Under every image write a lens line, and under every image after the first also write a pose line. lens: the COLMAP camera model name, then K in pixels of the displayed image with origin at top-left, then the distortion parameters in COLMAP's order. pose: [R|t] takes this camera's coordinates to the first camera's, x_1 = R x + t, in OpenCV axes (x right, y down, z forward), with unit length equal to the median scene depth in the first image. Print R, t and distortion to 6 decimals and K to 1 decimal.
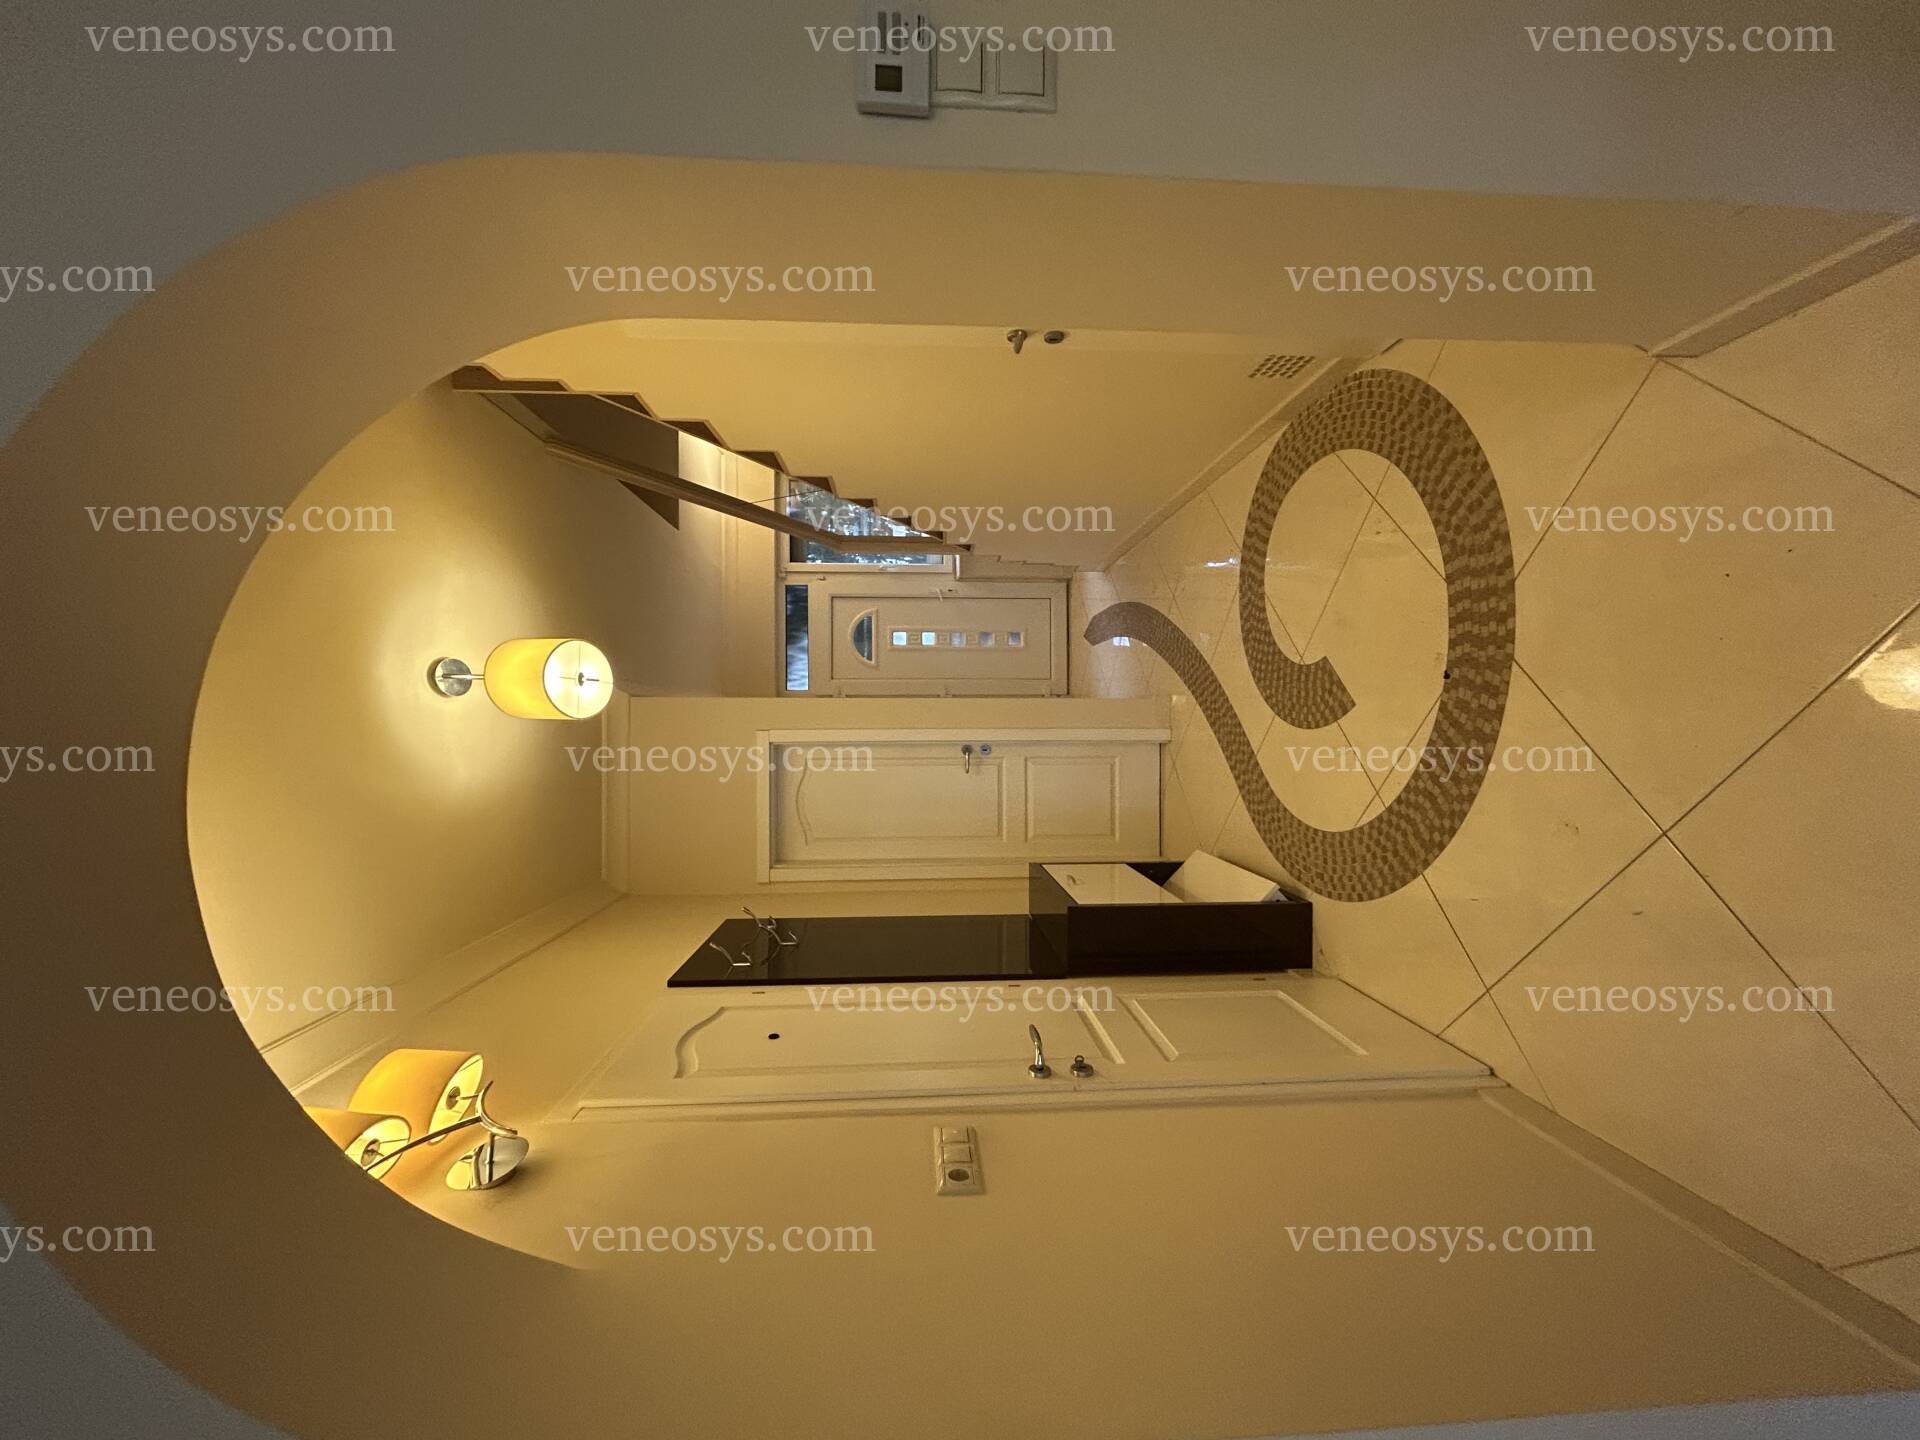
lens RADIAL K [[769.9, 0, 960.0], [0, 769.9, 720.0], [0, 0, 1]] dist [0.000415, 0.000293]
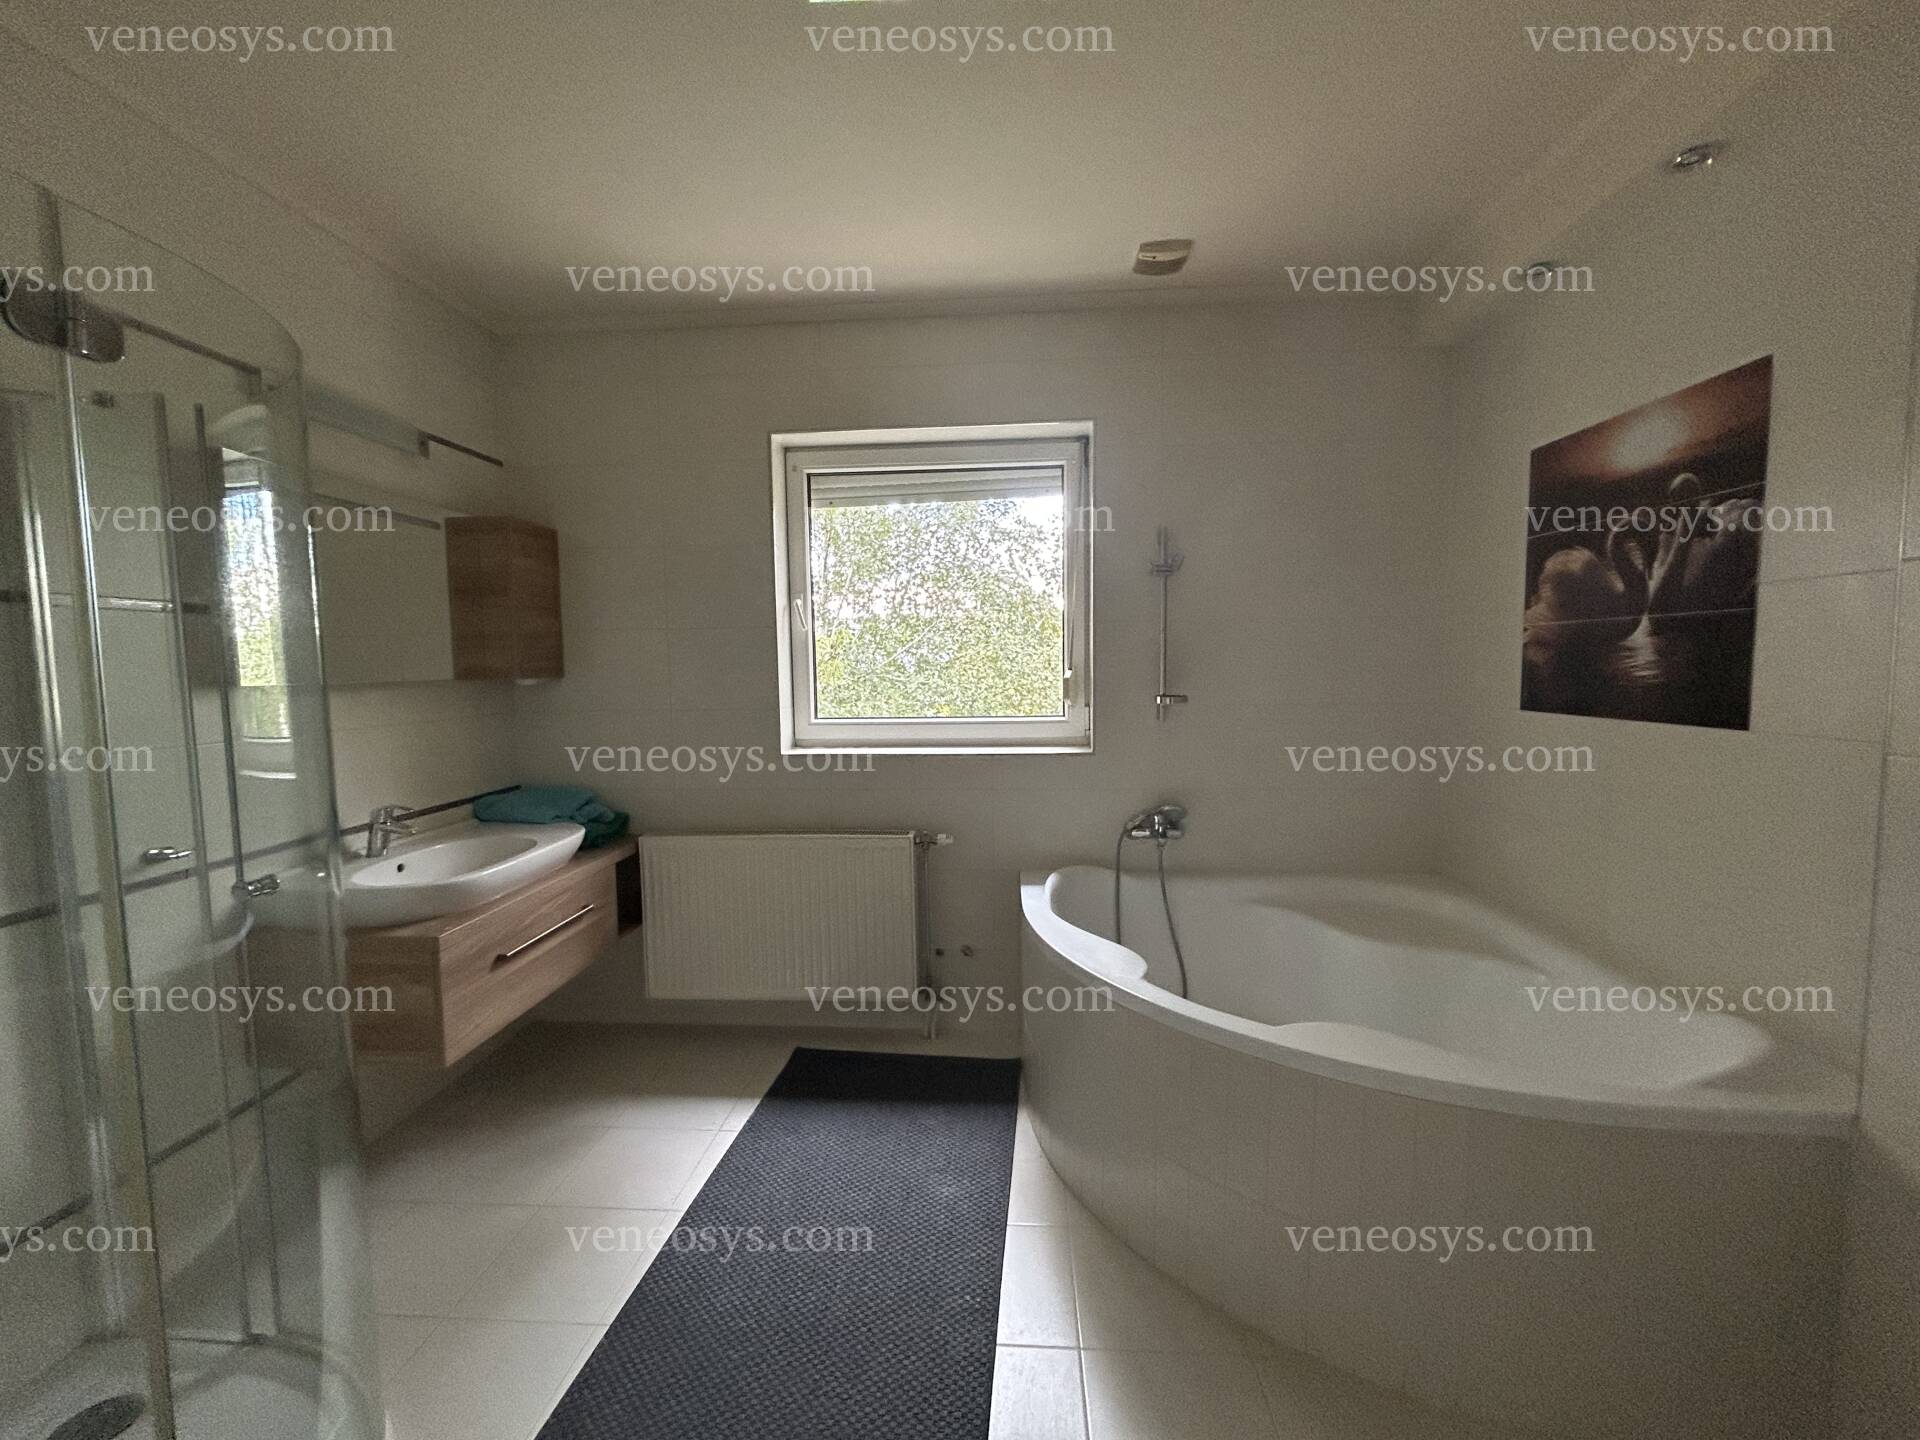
lens RADIAL K [[769.9, 0, 960.0], [0, 769.9, 720.0], [0, 0, 1]] dist [0.000415, 0.000293]
pose [[1.000000, -0.000929, 0.000273, -0.935247], [0.000929, 1.000000, 0.000293, -0.000509], [-0.000273, -0.000293, 1.000000, 0.000684]]
